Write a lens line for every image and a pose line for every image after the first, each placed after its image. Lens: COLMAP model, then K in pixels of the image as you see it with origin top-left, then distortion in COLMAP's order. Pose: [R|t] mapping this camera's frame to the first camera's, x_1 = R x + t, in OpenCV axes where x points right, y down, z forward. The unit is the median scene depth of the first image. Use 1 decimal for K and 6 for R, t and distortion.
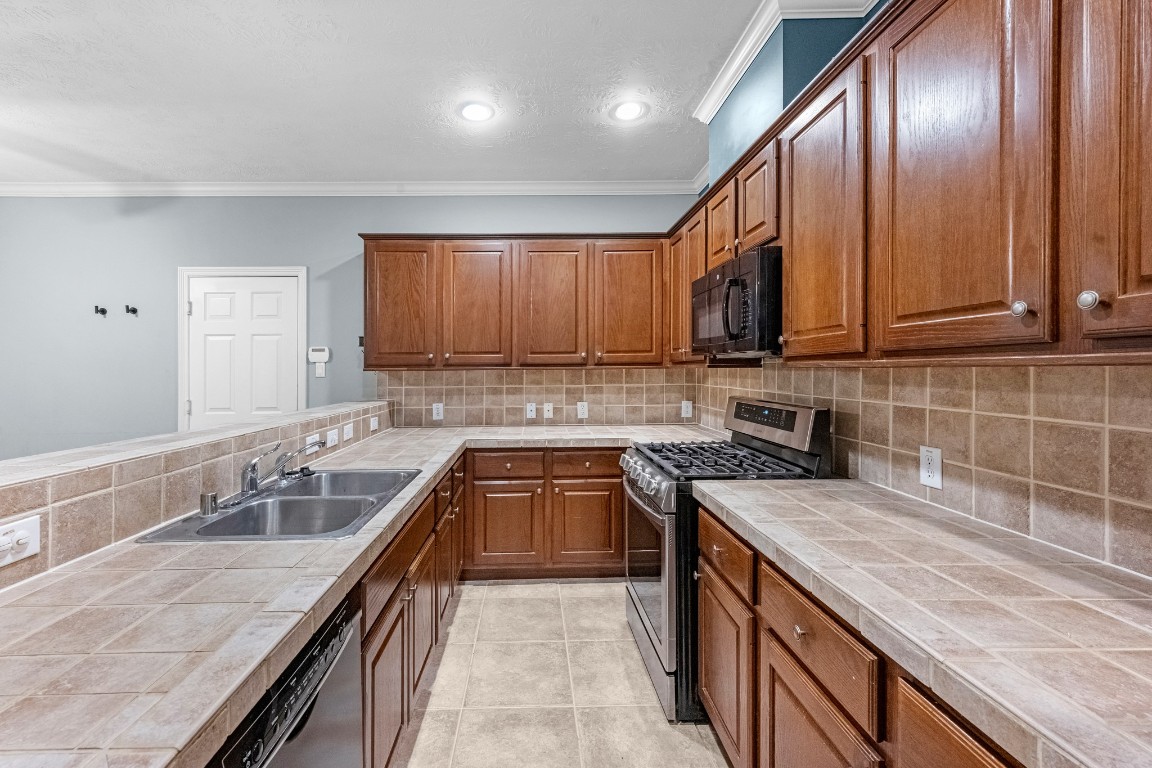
lens RADIAL K [[463.5, 0, 577.5], [0, 463.5, 377.6], [0, 0, 1]] dist [0.001484, -0.000036]
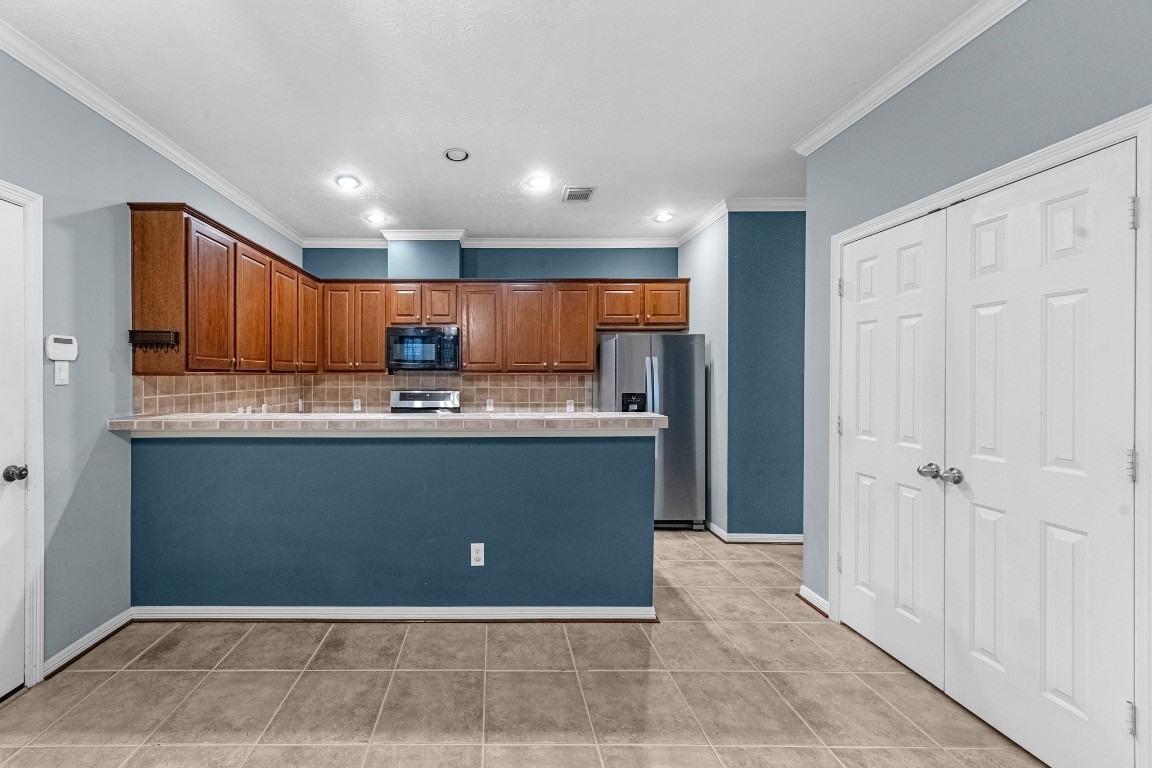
lens RADIAL K [[463.5, 0, 577.5], [0, 463.5, 377.6], [0, 0, 1]] dist [0.001484, -0.000036]
pose [[-0.156923, 0.001214, 0.987610, -1.273751], [0.017603, 0.999844, 0.001567, -0.000028], [-0.987454, 0.017630, -0.156919, 0.432000]]
